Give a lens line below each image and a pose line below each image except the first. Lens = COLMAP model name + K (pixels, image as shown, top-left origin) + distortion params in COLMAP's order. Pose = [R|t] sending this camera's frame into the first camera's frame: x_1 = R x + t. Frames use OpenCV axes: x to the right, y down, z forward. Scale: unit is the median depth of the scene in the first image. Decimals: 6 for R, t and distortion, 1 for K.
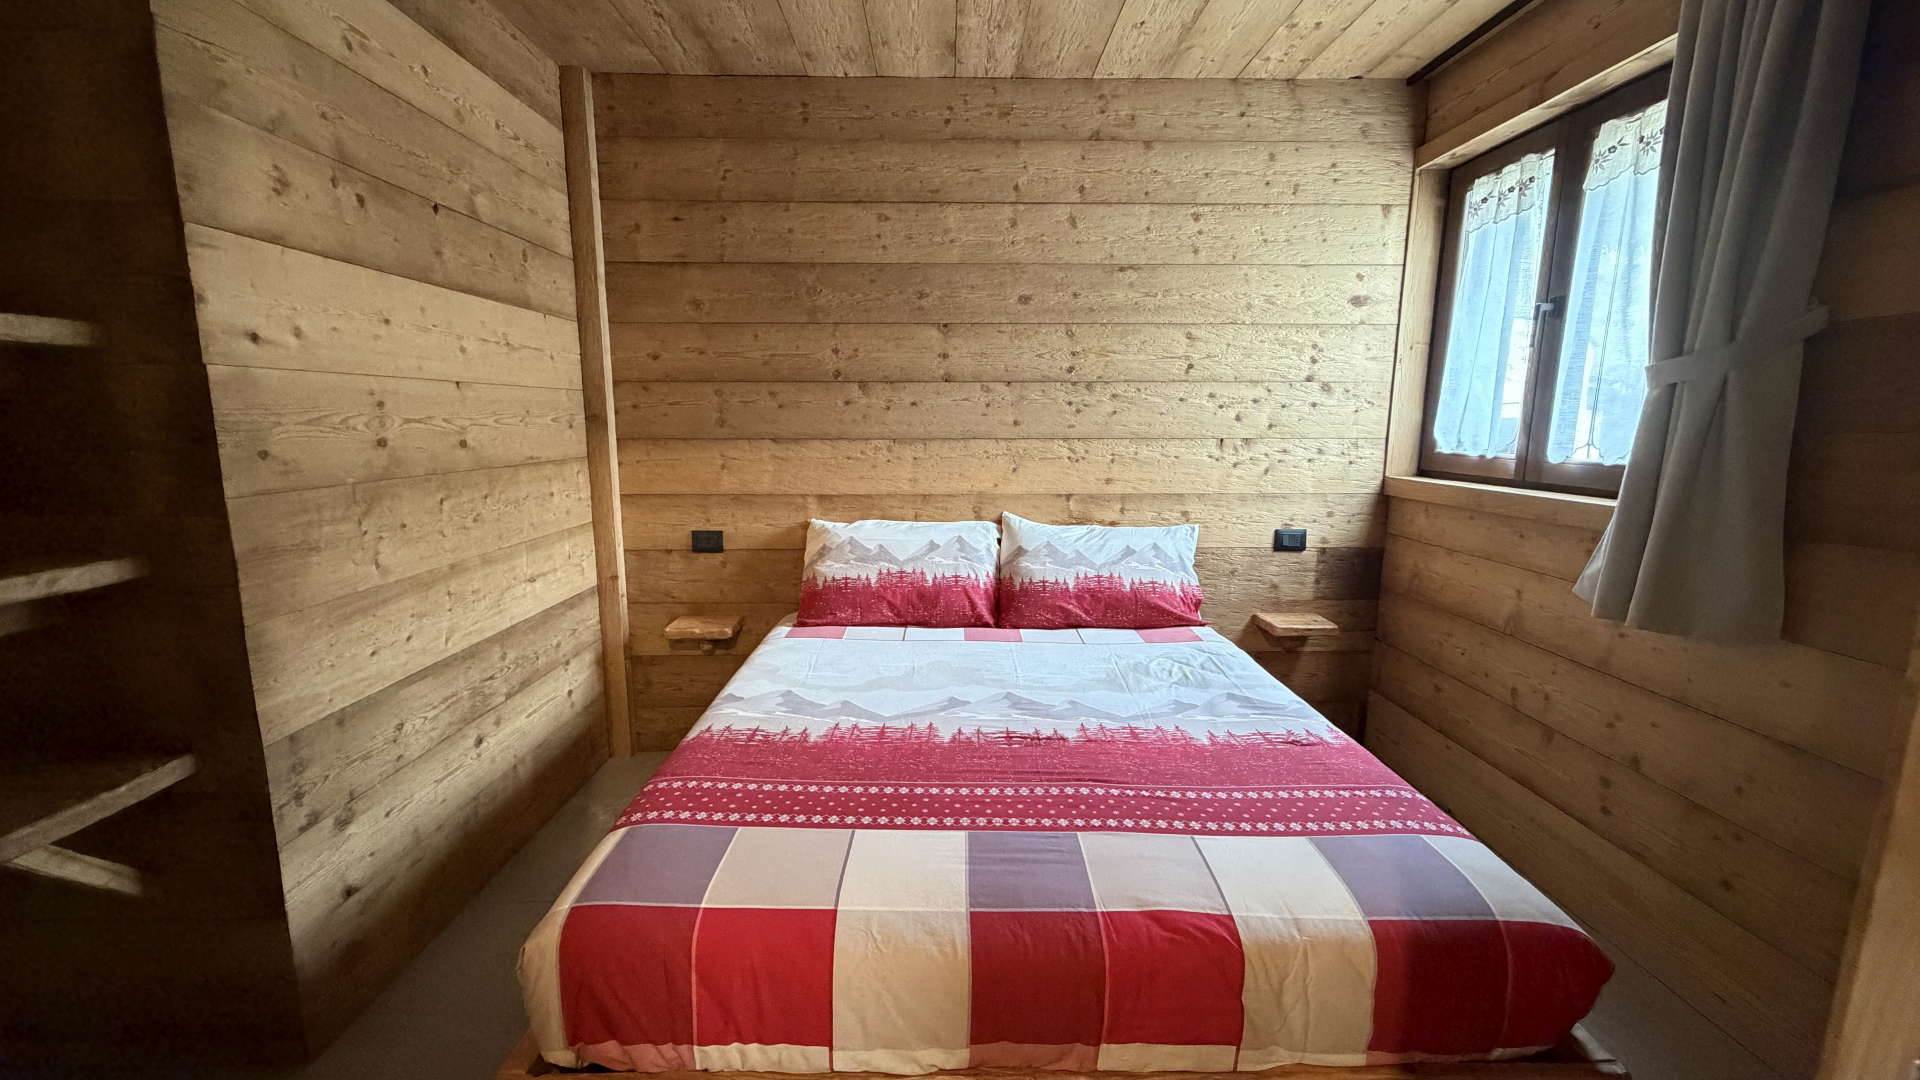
lens RADIAL K [[766.3, 0, 955.4], [0, 766.3, 539.3], [0, 0, 1]] dist [0.002376, 0.000019]
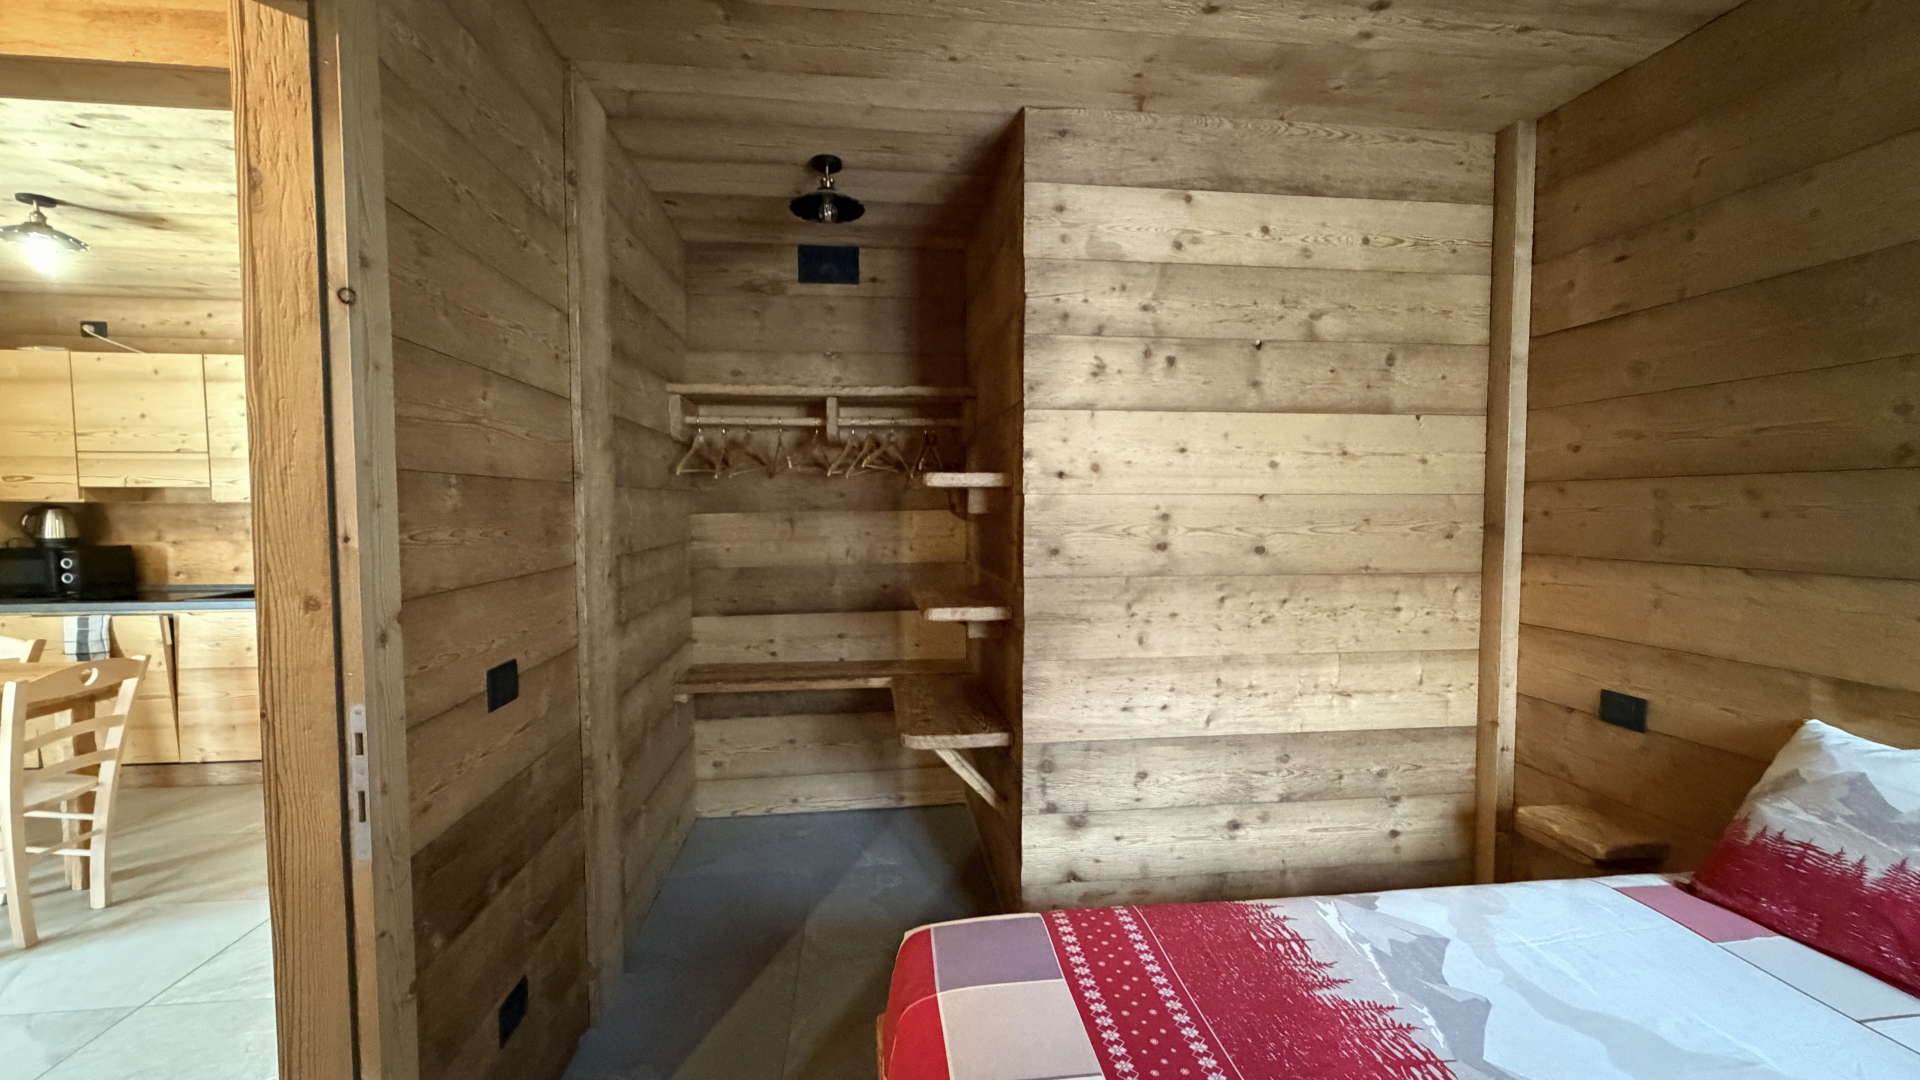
lens RADIAL K [[766.3, 0, 959.0], [0, 766.3, 538.2], [0, 0, 1]] dist [0.002376, 0.000019]
pose [[0.103593, 0.039825, -0.993822, 0.381407], [-0.156621, 0.987385, 0.023241, -0.095467], [0.982211, 0.153246, 0.108524, 0.439054]]
